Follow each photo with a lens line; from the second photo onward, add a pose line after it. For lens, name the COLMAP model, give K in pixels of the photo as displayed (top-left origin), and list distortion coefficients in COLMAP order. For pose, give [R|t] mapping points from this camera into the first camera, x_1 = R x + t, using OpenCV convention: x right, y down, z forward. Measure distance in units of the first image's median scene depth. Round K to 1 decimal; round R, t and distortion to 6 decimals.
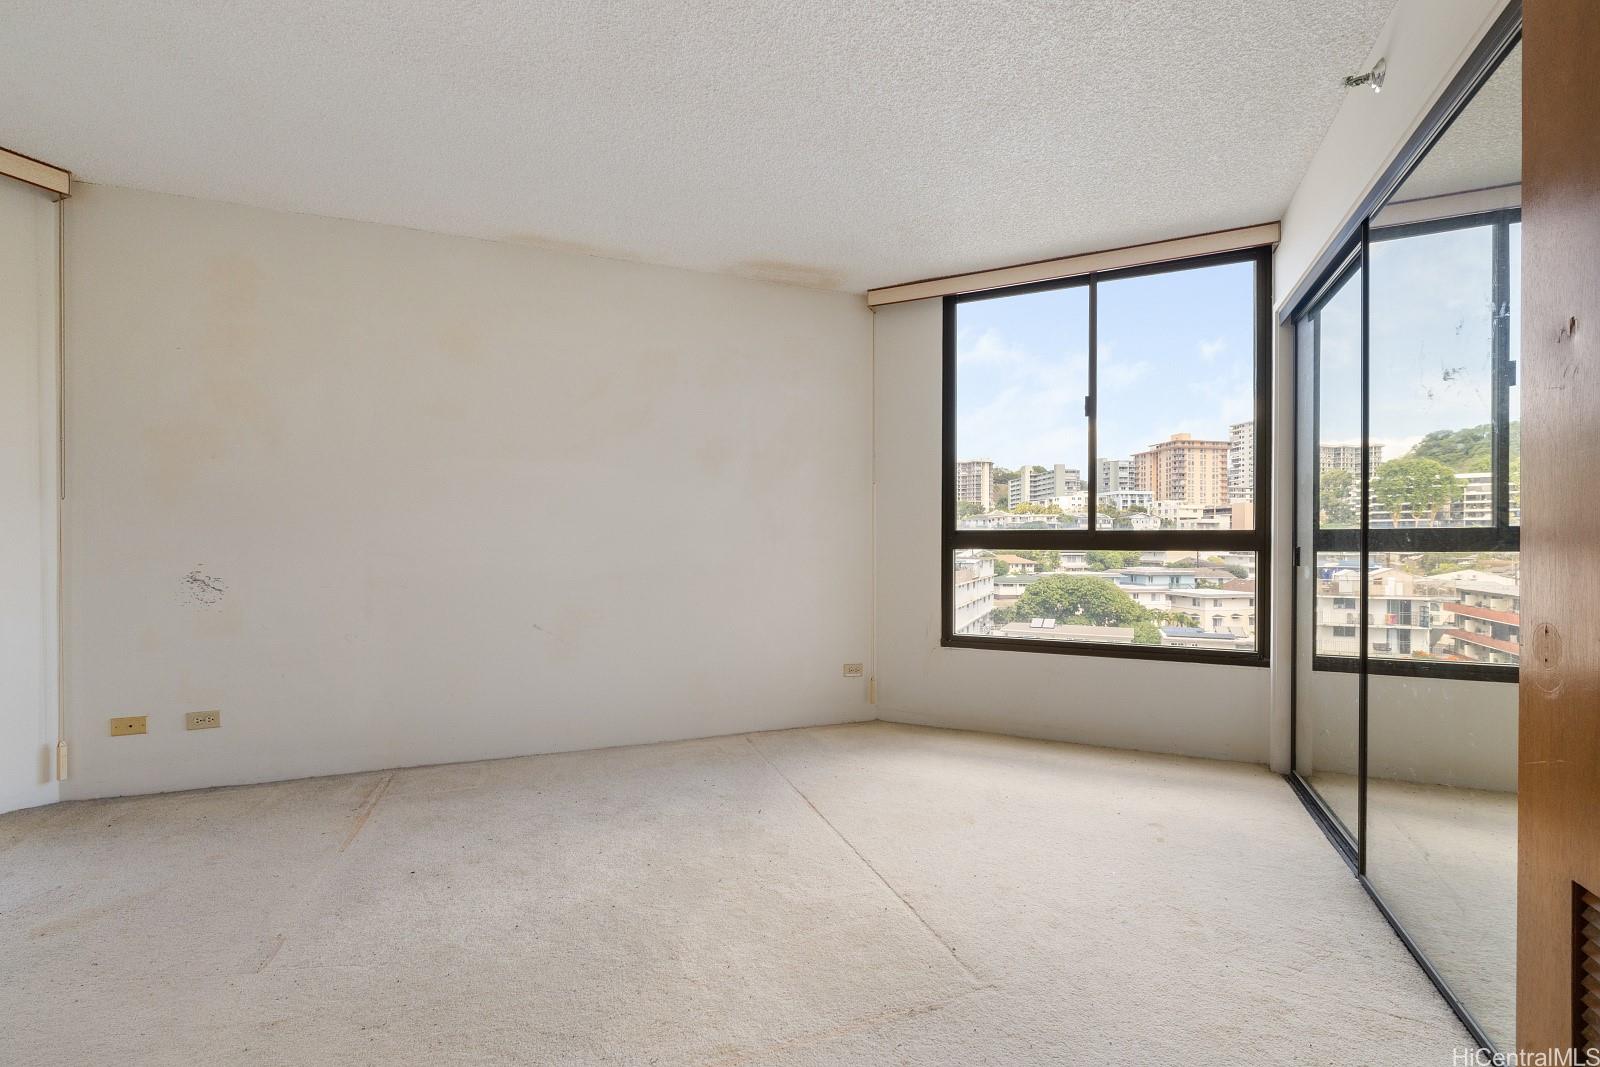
lens RADIAL K [[675.3, 0, 797.6], [0, 675.3, 540.9], [0, 0, 1]] dist [0.001571, 0.000082]
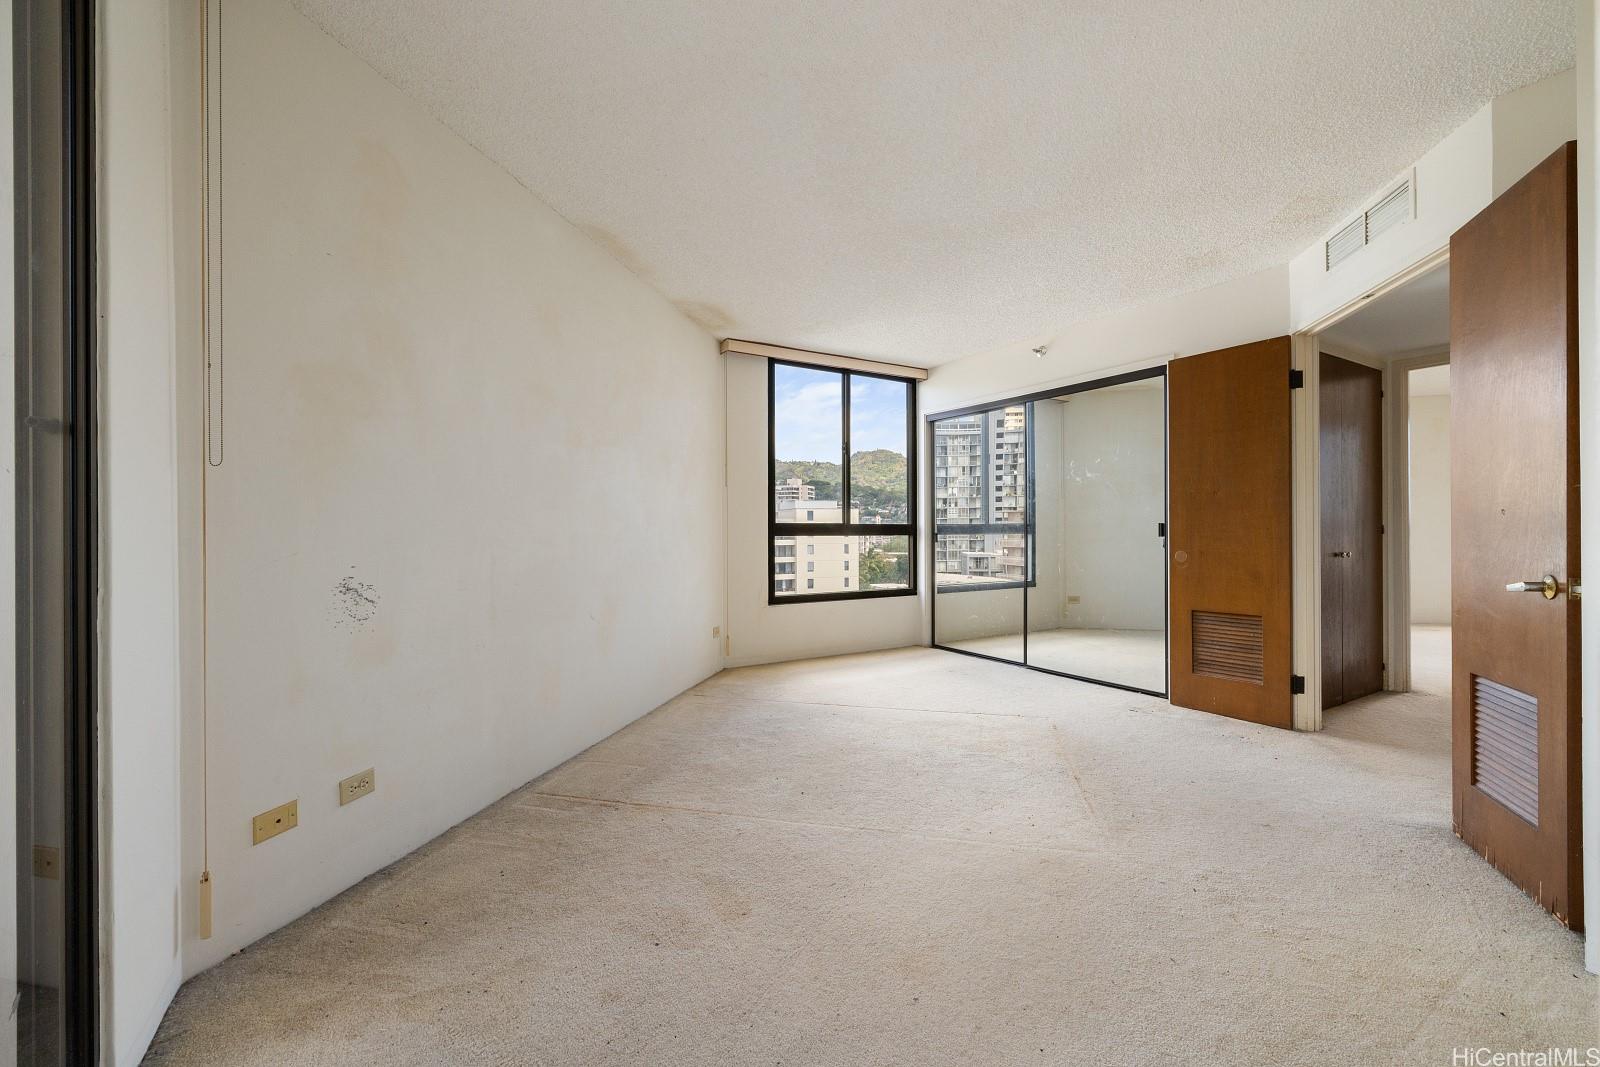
lens RADIAL K [[675.3, 0, 797.2], [0, 675.3, 530.6], [0, 0, 1]] dist [0.001571, 0.000082]
pose [[0.554892, -0.002726, 0.831918, -1.102937], [0.002233, 0.999996, 0.001787, -0.002868], [-0.831919, 0.000866, 0.554896, 0.203810]]
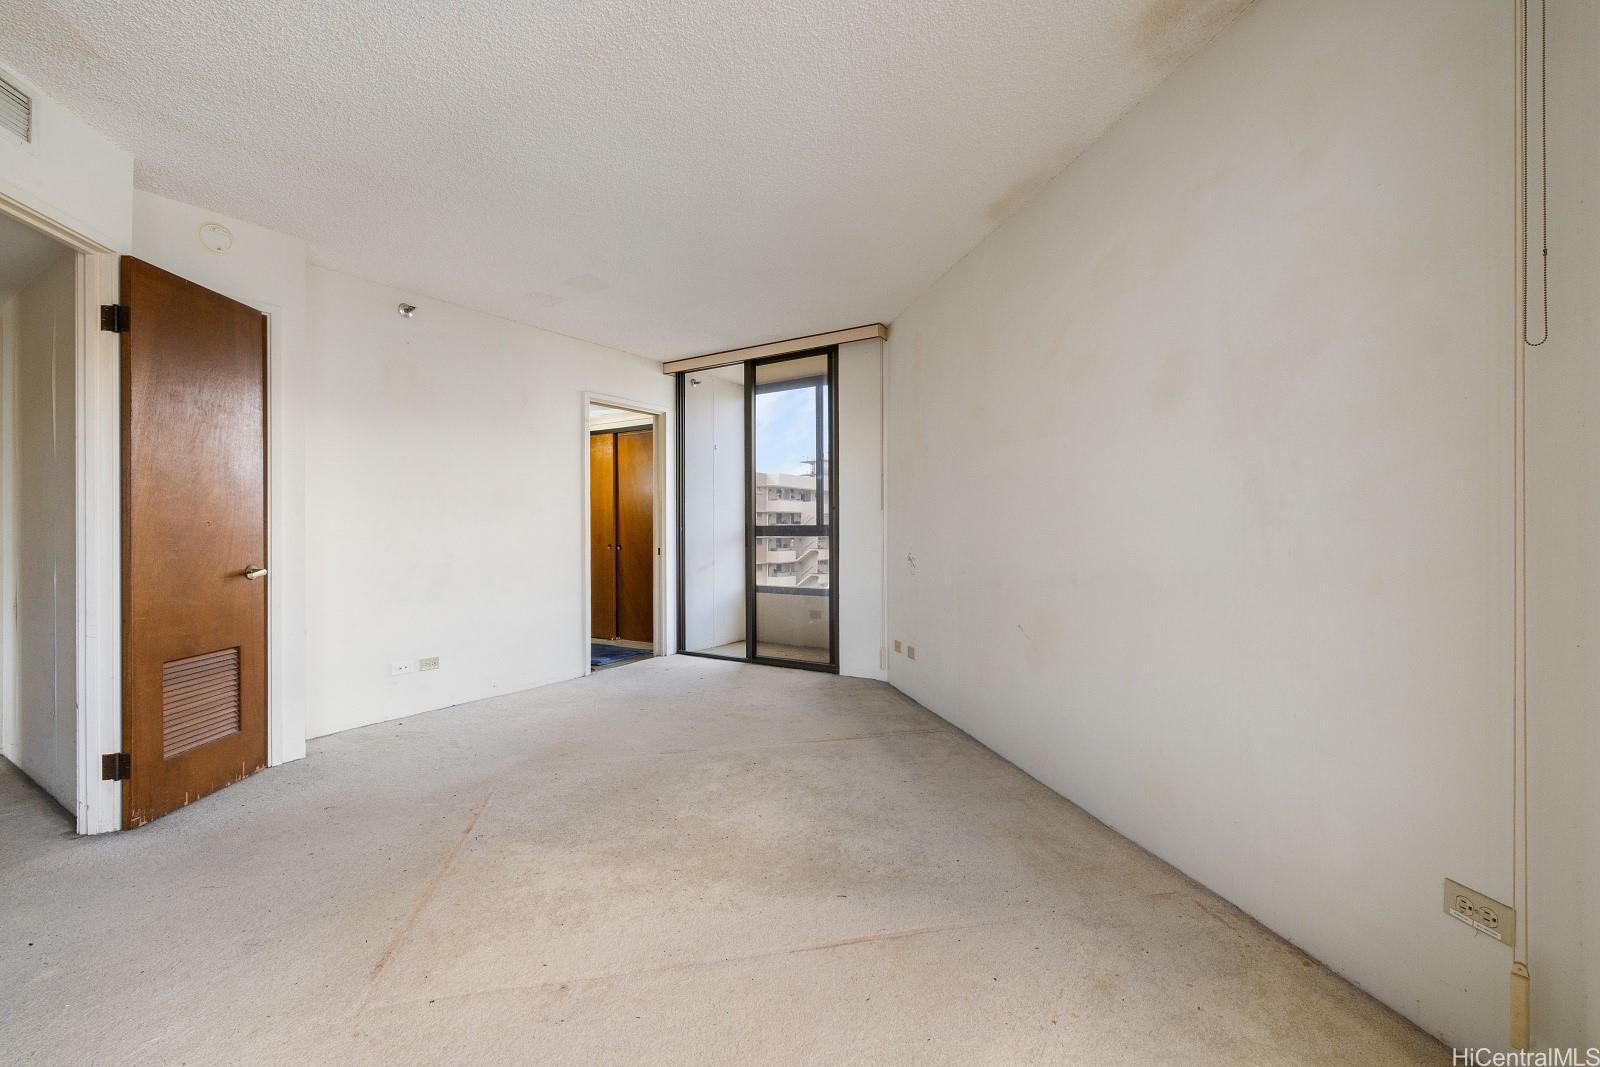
lens RADIAL K [[675.3, 0, 802.5], [0, 675.3, 533.0], [0, 0, 1]] dist [0.001571, 0.000082]
pose [[-0.141088, -0.003324, -0.989992, 0.563344], [0.004099, 0.999984, -0.003942, 0.008000], [0.989989, -0.004614, -0.141072, 0.887695]]
